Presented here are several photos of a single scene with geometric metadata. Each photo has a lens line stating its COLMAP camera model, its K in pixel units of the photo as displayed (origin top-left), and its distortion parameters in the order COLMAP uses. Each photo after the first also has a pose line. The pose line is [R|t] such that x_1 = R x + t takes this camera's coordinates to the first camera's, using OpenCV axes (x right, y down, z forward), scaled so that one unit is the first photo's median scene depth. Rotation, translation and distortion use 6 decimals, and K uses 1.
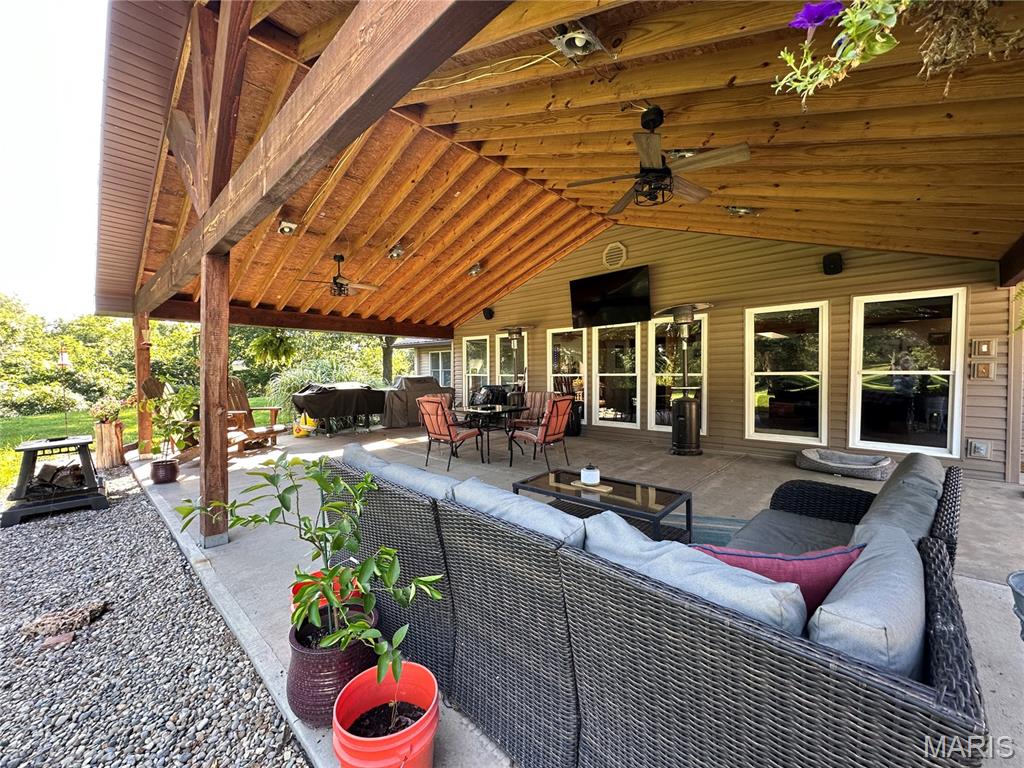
lens RADIAL K [[408.7, 0, 517.9], [0, 408.7, 383.2], [0, 0, 1]] dist [-0.004433, 0.000840]
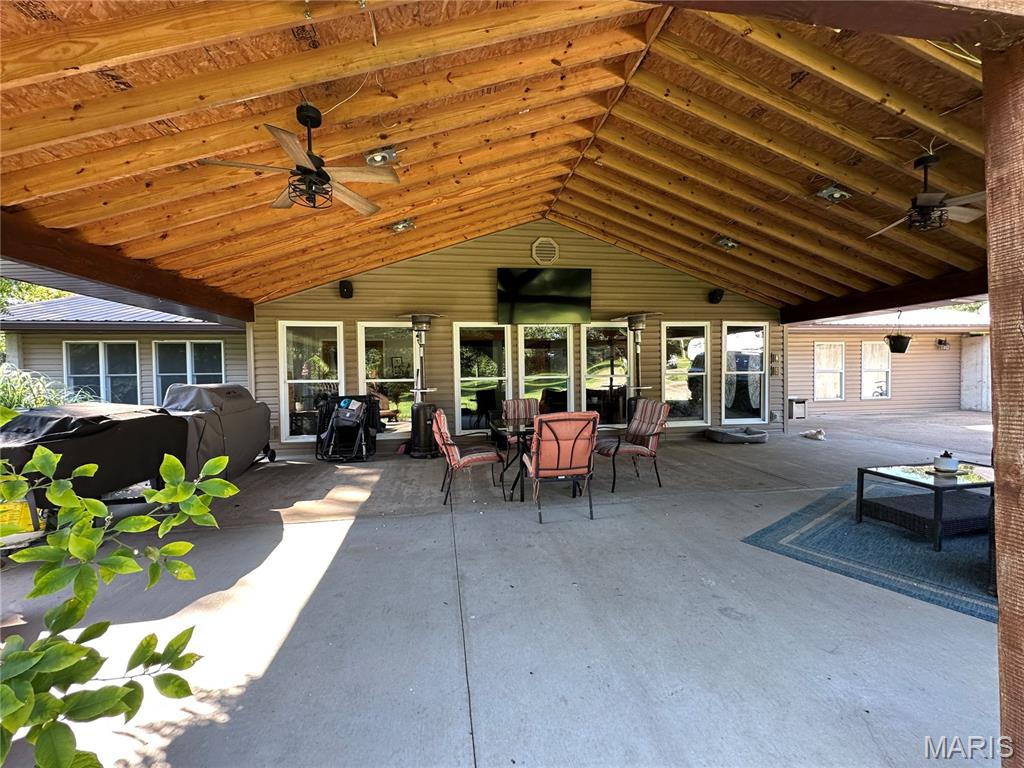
lens RADIAL K [[408.7, 0, 512.4], [0, 408.7, 384.0], [0, 0, 1]] dist [-0.004433, 0.000840]
pose [[0.622029, -0.021137, 0.782709, -0.524858], [0.033340, 0.999444, 0.000495, -0.008134], [-0.782284, 0.025787, 0.622388, 0.454327]]
